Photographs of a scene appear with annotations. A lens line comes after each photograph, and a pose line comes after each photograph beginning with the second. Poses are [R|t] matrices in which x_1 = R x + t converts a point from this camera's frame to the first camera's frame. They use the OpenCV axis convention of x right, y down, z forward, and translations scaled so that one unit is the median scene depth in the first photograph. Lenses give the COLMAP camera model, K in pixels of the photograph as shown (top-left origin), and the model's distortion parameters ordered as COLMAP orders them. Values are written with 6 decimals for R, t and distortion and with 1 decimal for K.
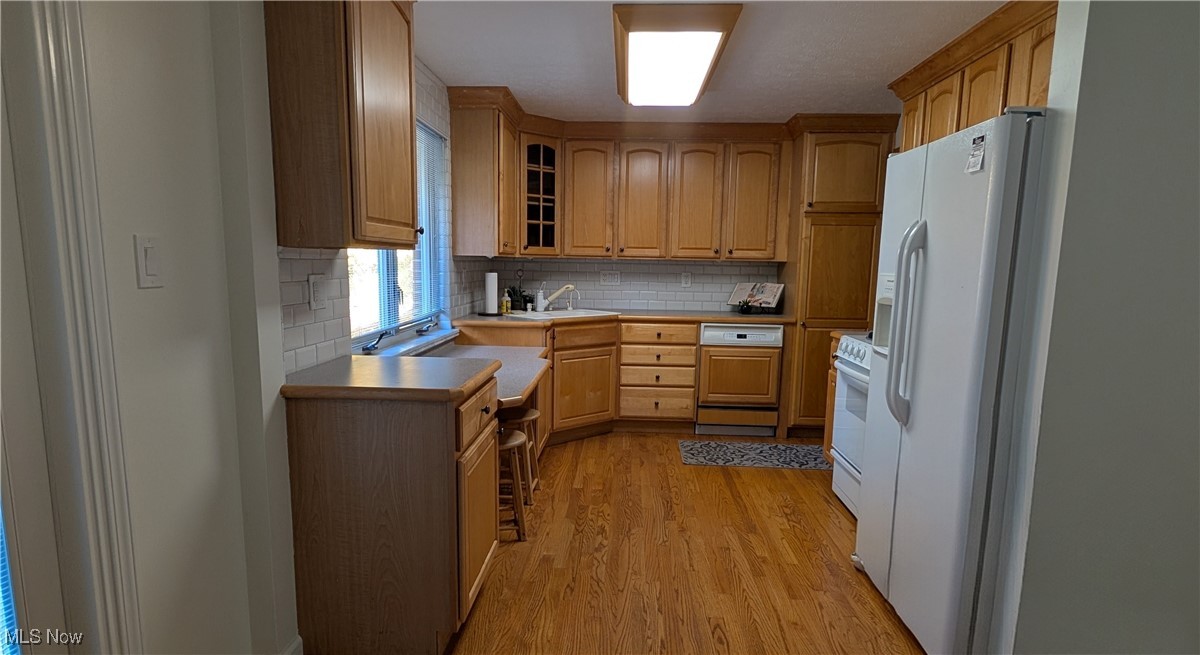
lens RADIAL K [[617.7, 0, 610.9], [0, 617.7, 357.4], [0, 0, 1]] dist [0.006981, -0.000096]
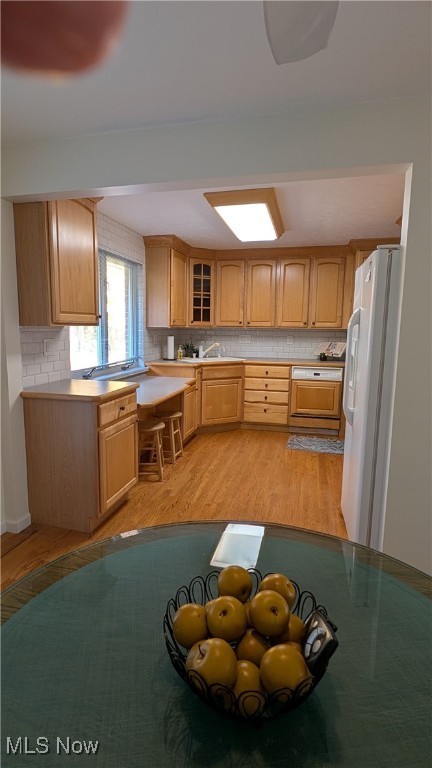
lens RADIAL K [[379.7, 0, 214.0], [0, 379.7, 383.3], [0, 0, 1]] dist [0.002041, 0.000388]
pose [[0.979601, 0.024160, -0.199495, 0.148995], [-0.025732, 0.999655, -0.005292, 0.002545], [0.199298, 0.010317, 0.979885, -0.055602]]
